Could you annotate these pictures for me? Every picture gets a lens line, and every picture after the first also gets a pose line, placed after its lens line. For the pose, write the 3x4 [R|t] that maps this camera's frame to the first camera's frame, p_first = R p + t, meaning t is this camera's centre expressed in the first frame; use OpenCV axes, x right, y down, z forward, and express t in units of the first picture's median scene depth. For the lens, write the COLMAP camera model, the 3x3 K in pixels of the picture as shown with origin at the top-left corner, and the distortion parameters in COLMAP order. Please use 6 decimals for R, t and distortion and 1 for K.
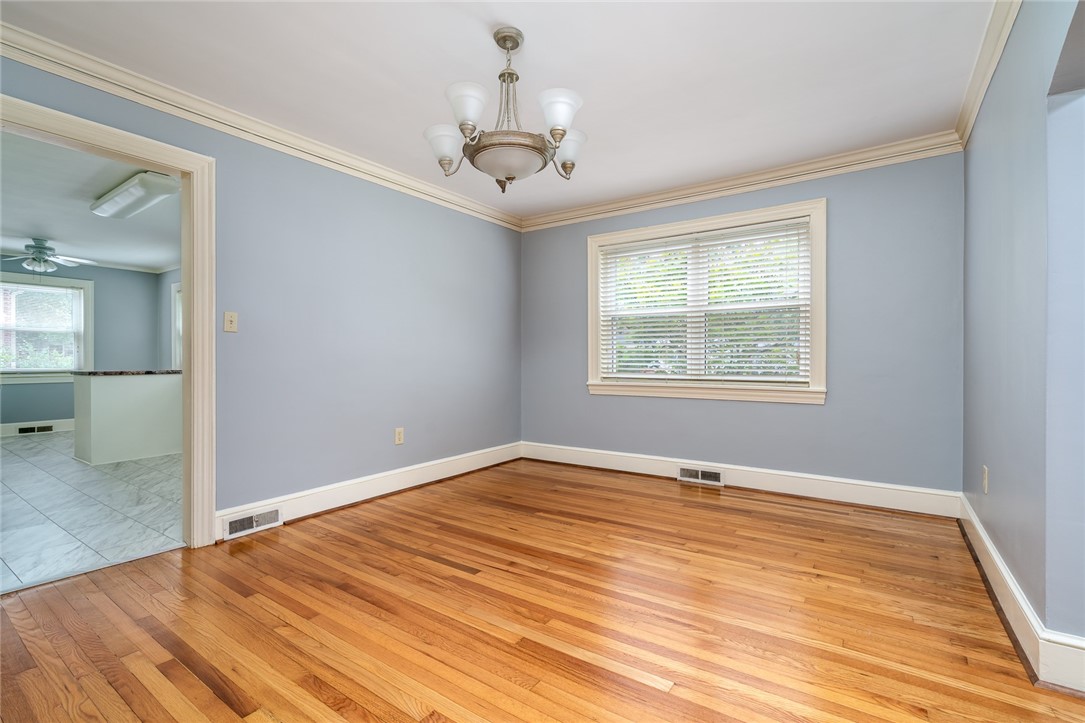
lens RADIAL K [[488.1, 0, 539.4], [0, 488.1, 360.4], [0, 0, 1]] dist [-0.001899, -0.000357]
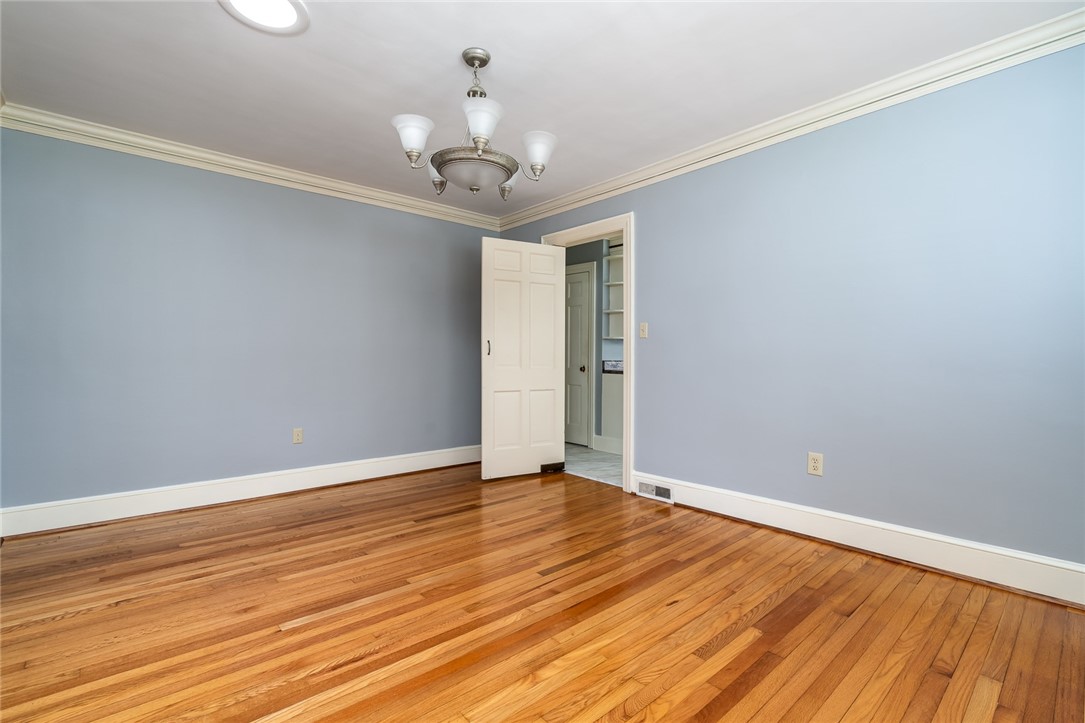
lens RADIAL K [[488.1, 0, 541.6], [0, 488.1, 364.6], [0, 0, 1]] dist [-0.001899, -0.000357]
pose [[-0.232719, 0.010189, -0.972491, 0.671315], [-0.001717, 0.999939, 0.010888, -0.001970], [0.972542, 0.004203, -0.232688, 0.990941]]
